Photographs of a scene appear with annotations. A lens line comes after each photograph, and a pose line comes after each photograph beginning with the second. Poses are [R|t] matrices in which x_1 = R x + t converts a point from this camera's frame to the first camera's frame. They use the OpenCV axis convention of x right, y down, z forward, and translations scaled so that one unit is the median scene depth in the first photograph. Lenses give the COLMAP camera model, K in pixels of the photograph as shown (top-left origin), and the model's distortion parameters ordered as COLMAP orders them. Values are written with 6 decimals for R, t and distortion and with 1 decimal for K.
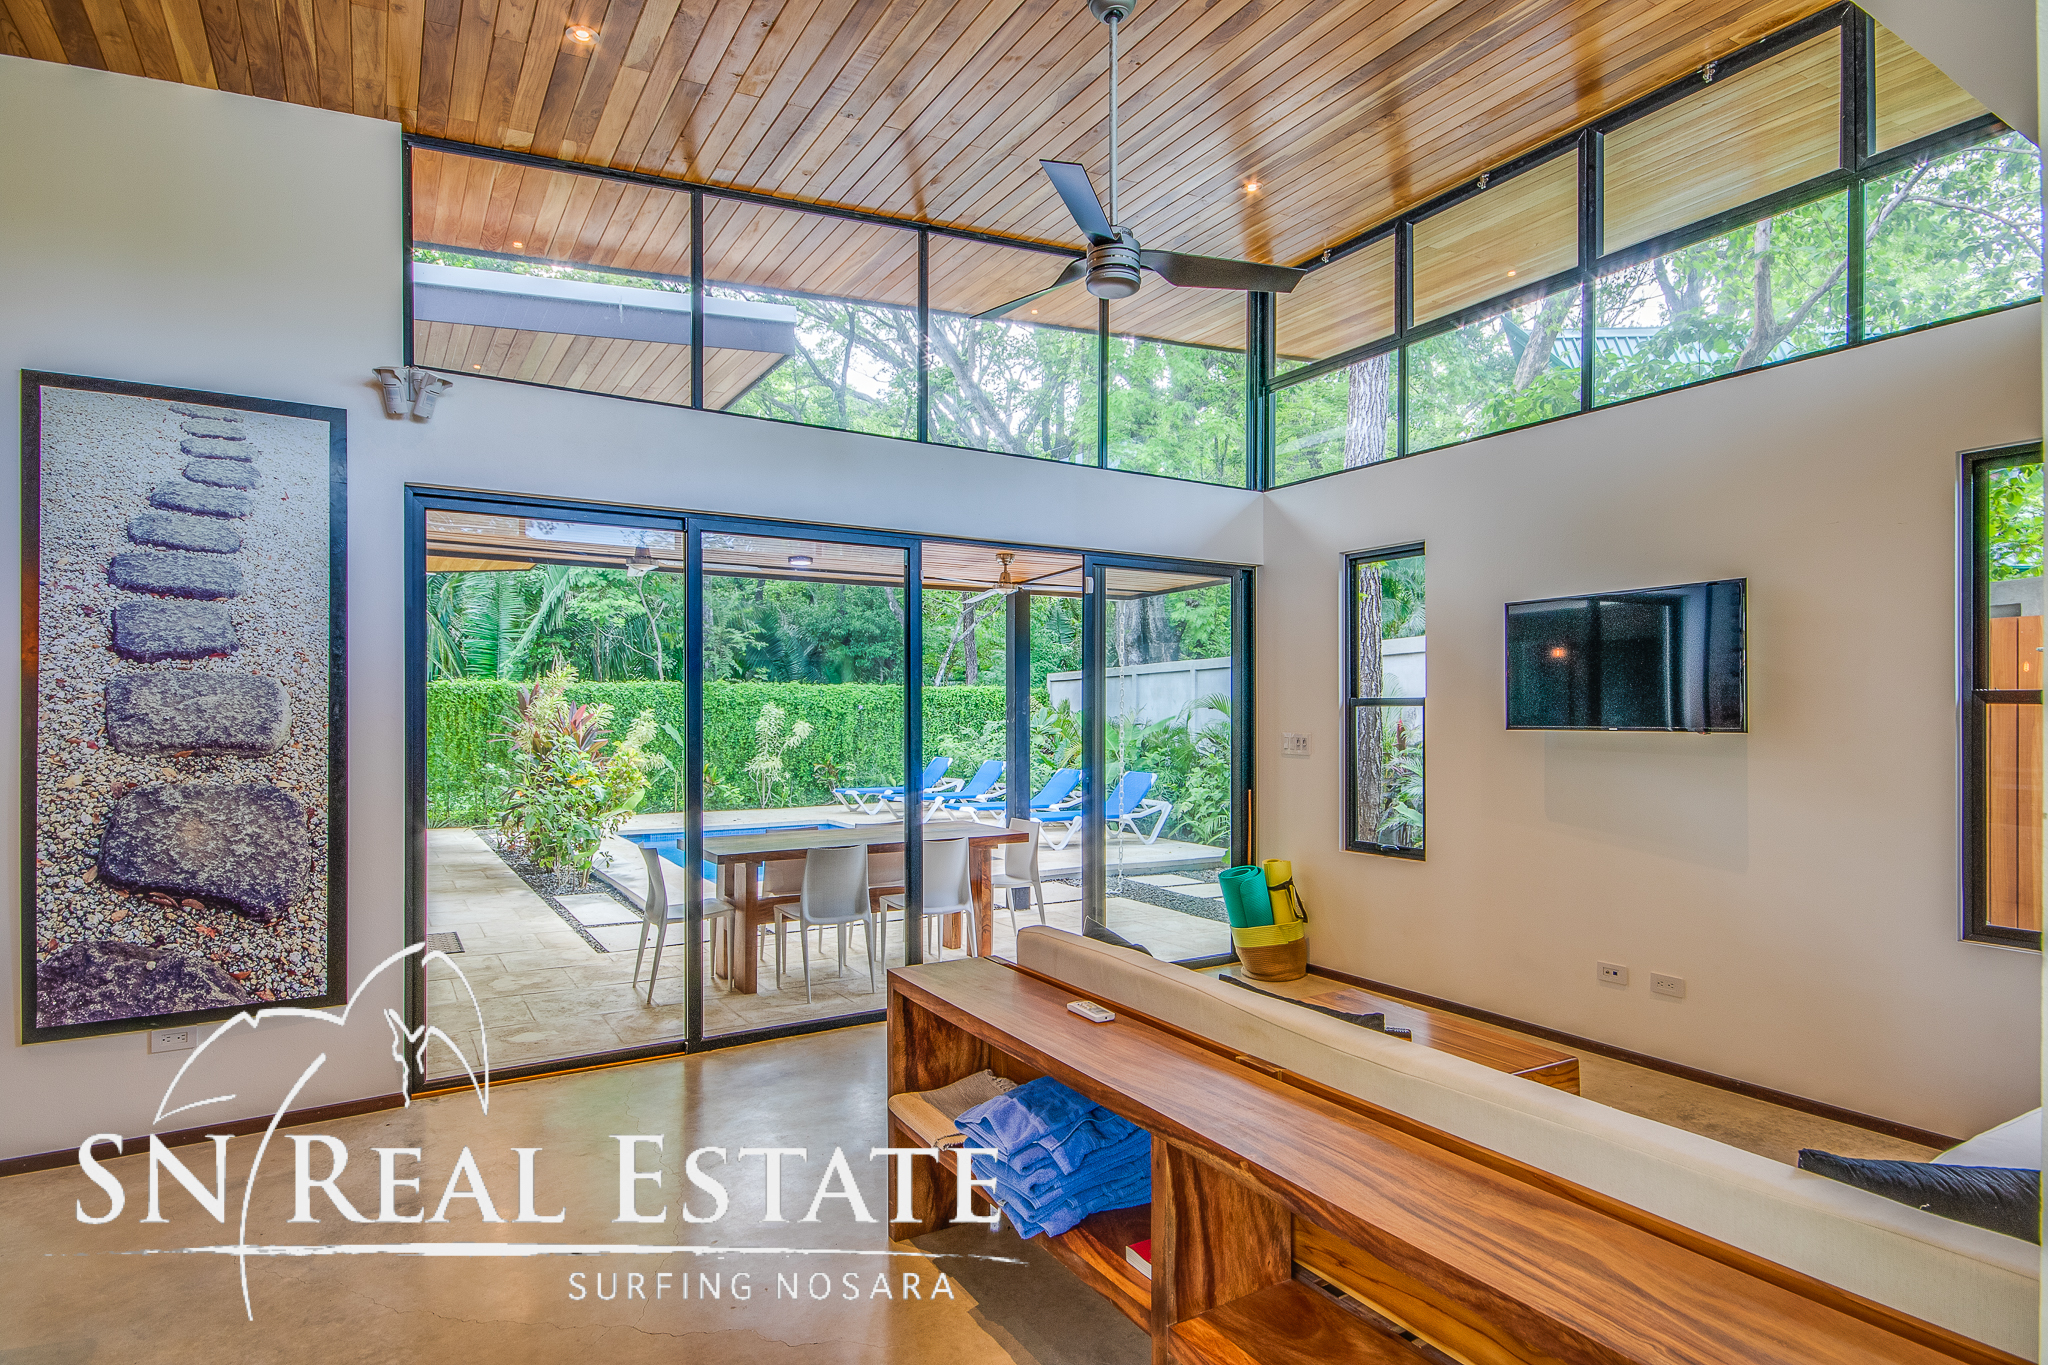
lens RADIAL K [[1064.8, 0, 1026.7], [0, 1064.8, 706.5], [0, 0, 1]] dist [0.003529, 0.002522]
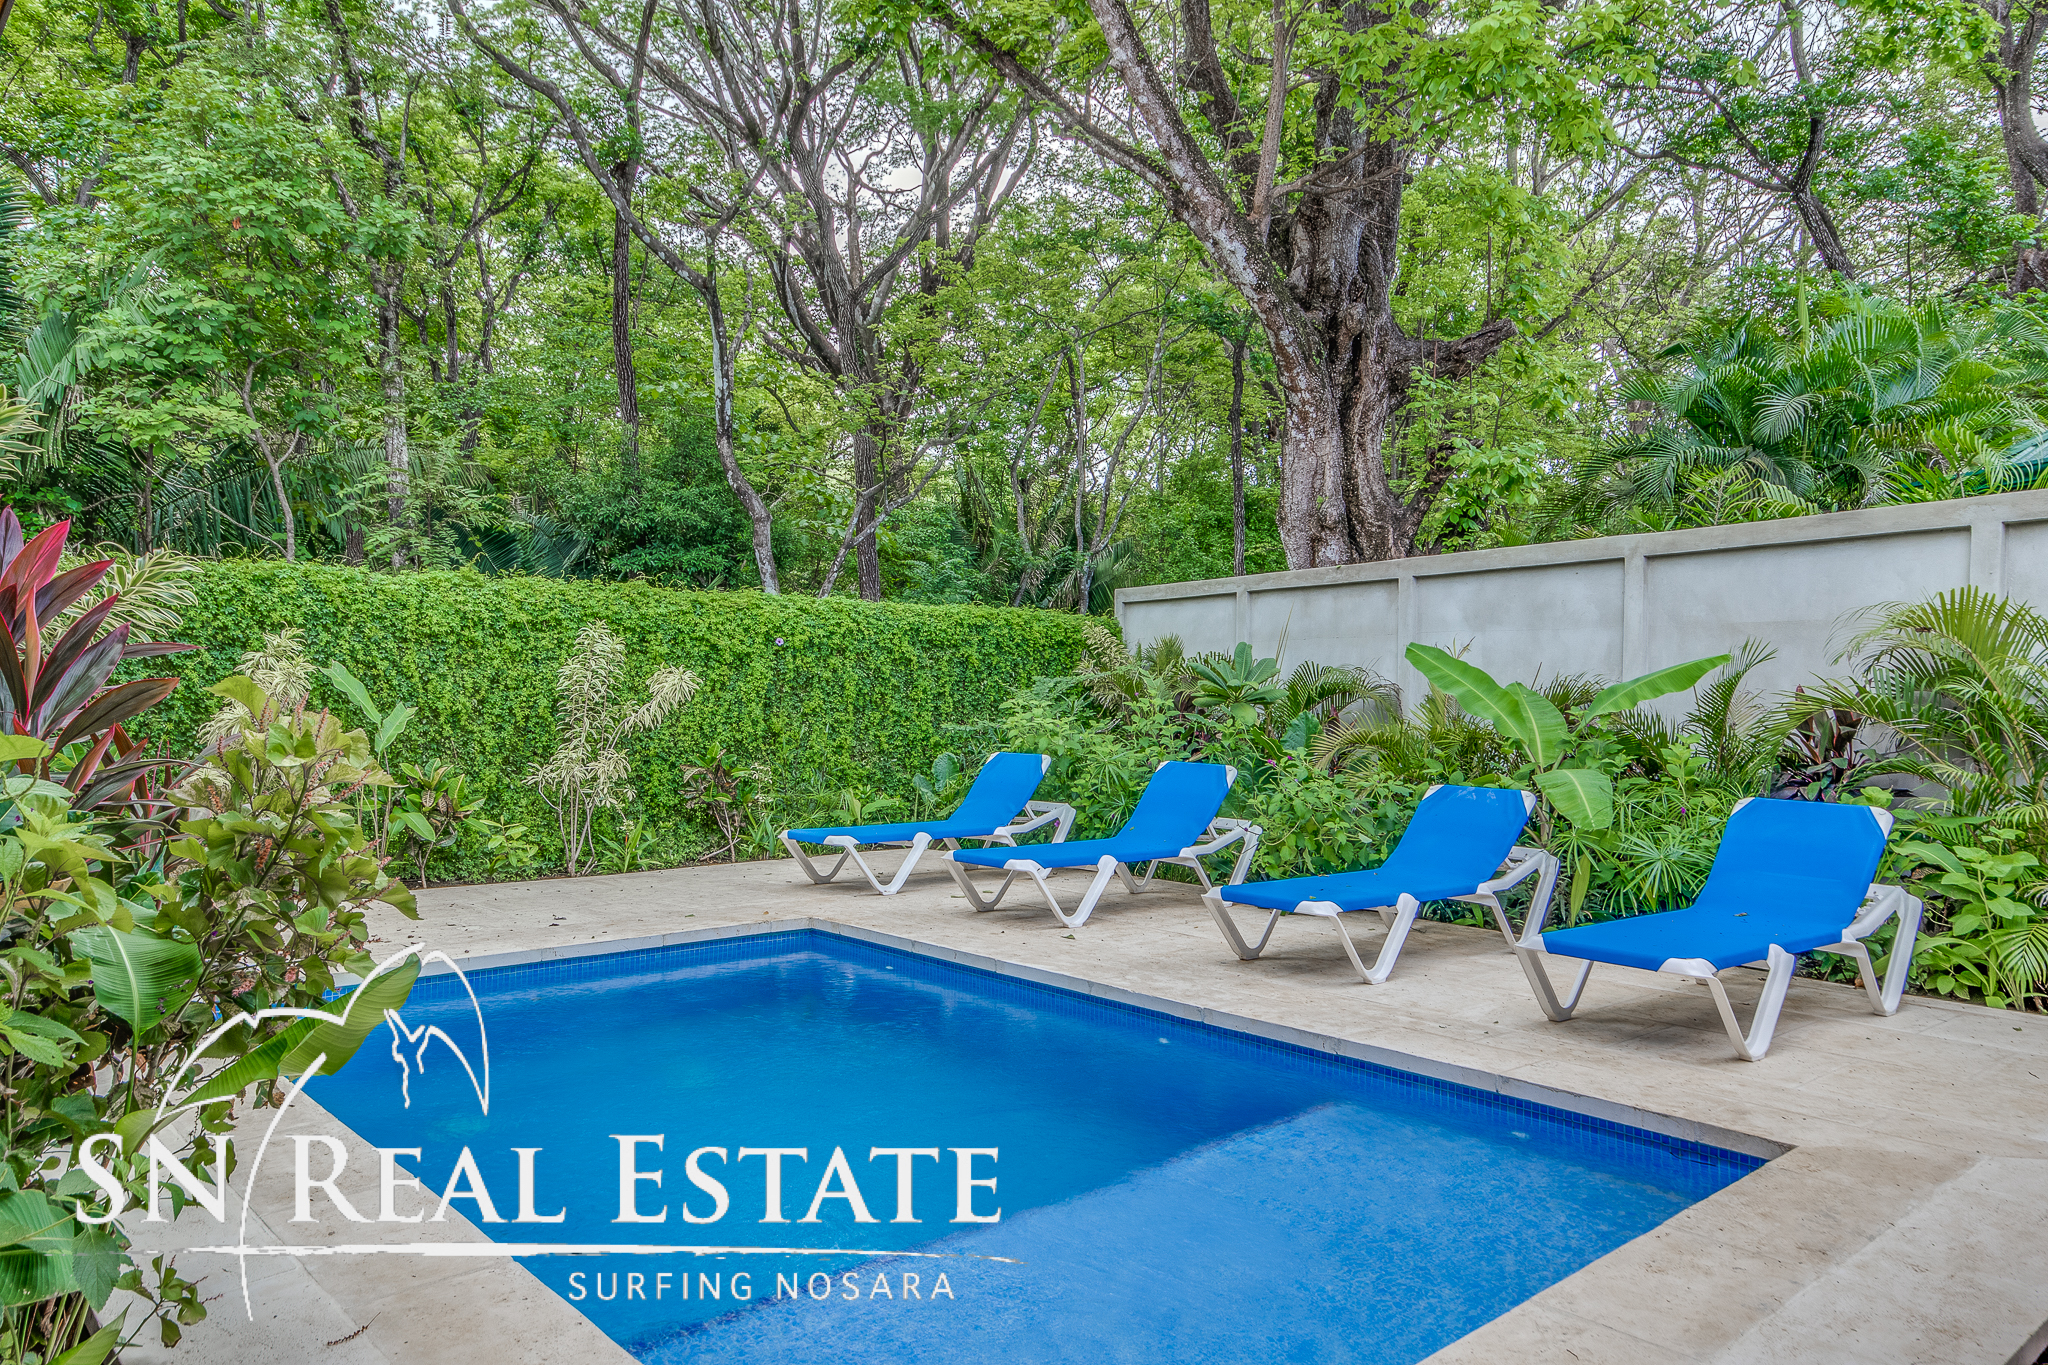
lens RADIAL K [[1388.5, 0, 1023.7], [0, 1388.5, 709.3], [0, 0, 1]] dist [0.009475, 0.006922]
pose [[0.984682, 0.008696, 0.174144, -0.157262], [-0.011702, 0.999800, 0.016243, 0.018656], [-0.173968, -0.018032, 0.984586, 0.398397]]
